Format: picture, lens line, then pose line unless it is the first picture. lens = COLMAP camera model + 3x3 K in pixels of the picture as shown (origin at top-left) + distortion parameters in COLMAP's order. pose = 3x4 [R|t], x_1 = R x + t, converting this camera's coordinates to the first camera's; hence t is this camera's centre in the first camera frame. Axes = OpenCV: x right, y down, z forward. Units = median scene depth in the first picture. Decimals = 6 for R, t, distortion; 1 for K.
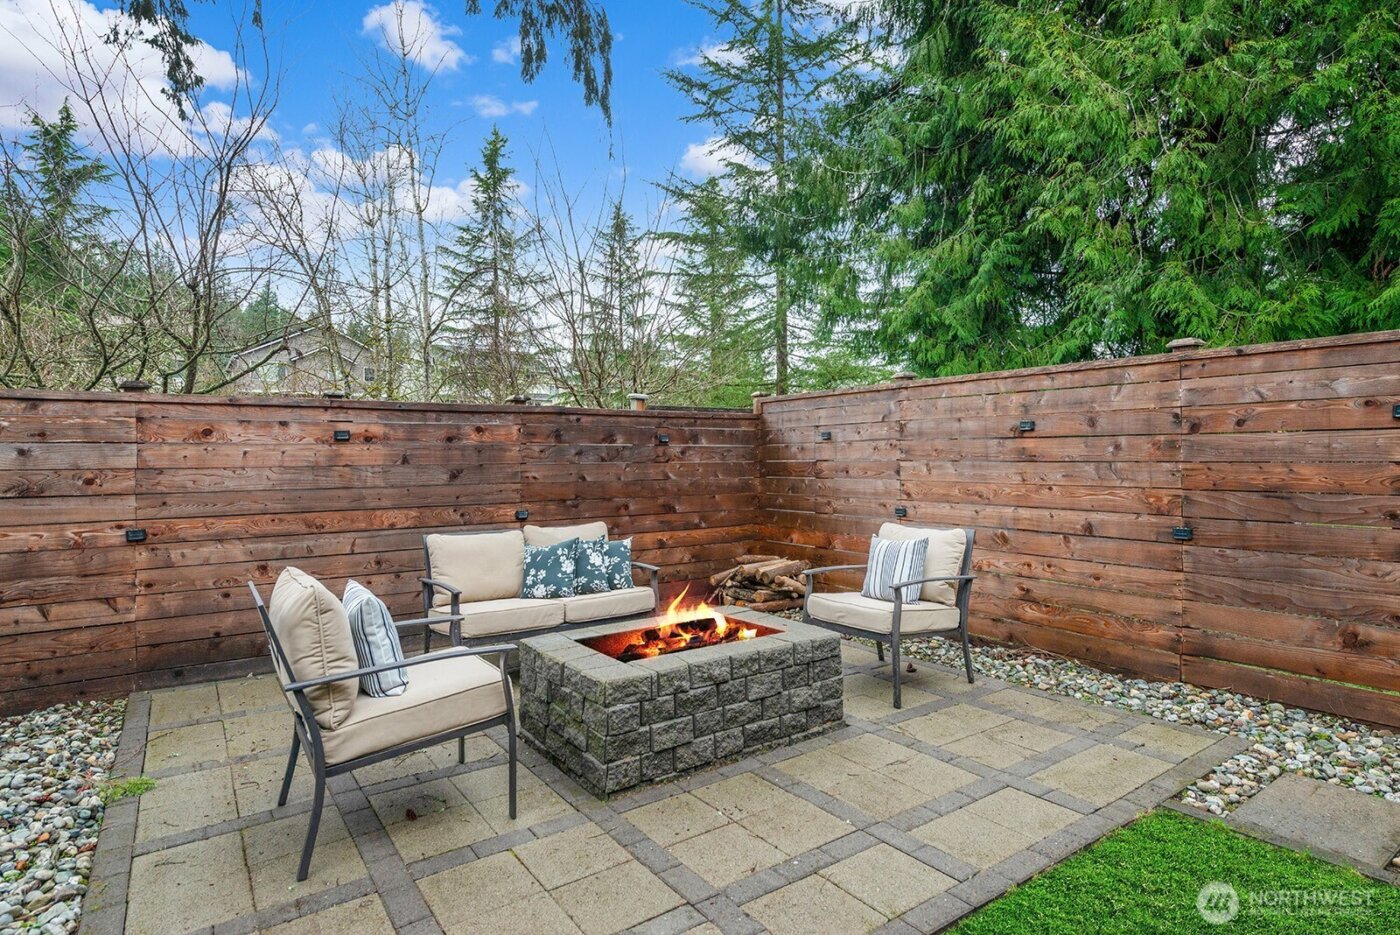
lens RADIAL K [[734.1, 0, 700.0], [0, 734.1, 467.5], [0, 0, 1]] dist [0.012310, -0.000399]
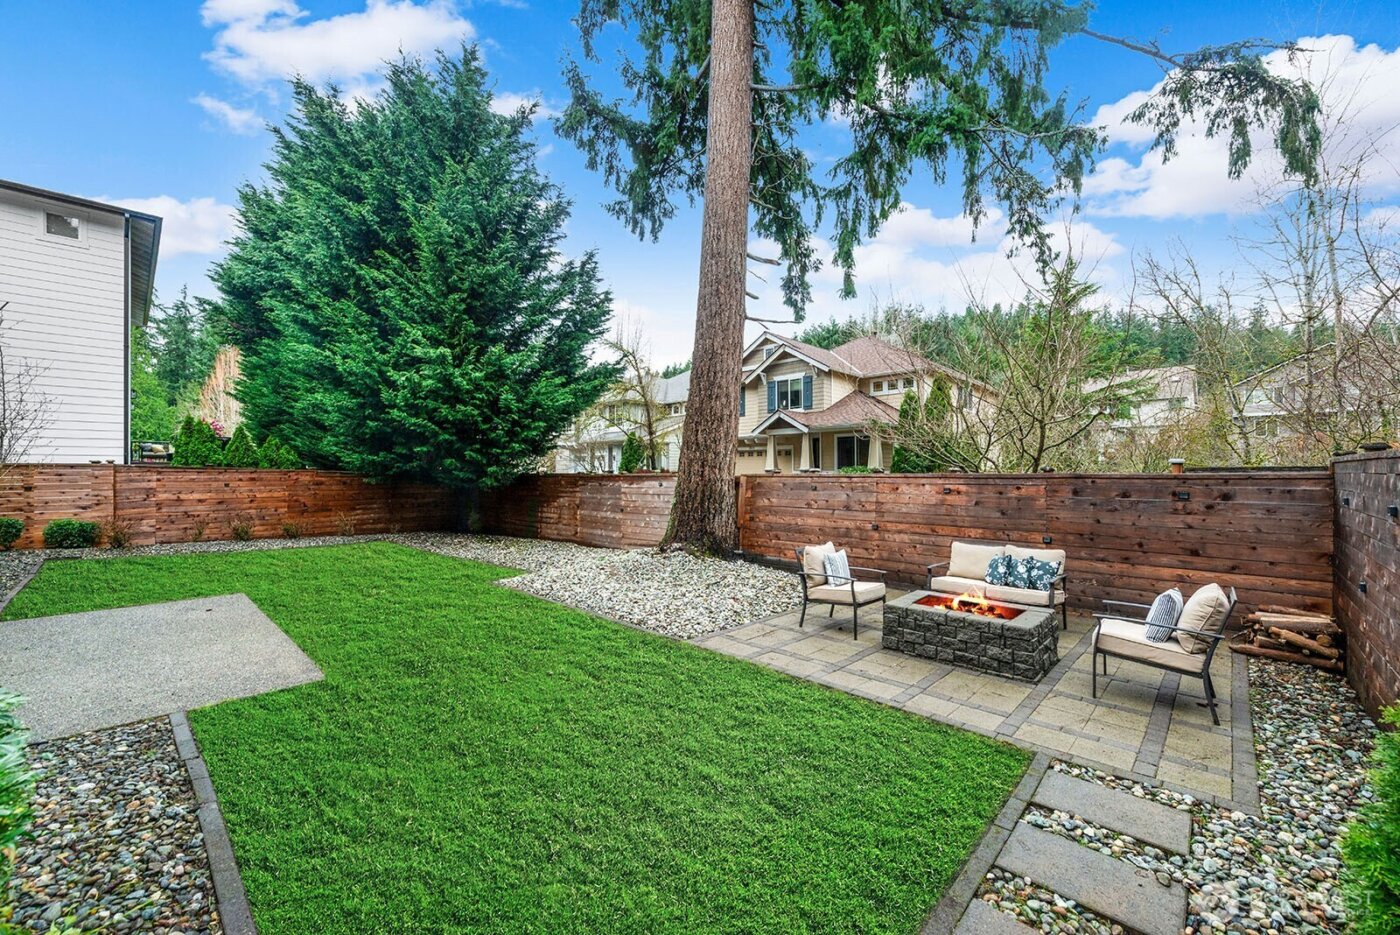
lens RADIAL K [[562.7, 0, 700.0], [0, 562.7, 467.5], [0, 0, 1]] dist [0.000280, -0.000021]
pose [[0.183252, 0.003057, -0.983061, 1.074104], [-0.012644, 0.999920, 0.000752, -0.111880], [0.982985, 0.012292, 0.183276, 0.002269]]
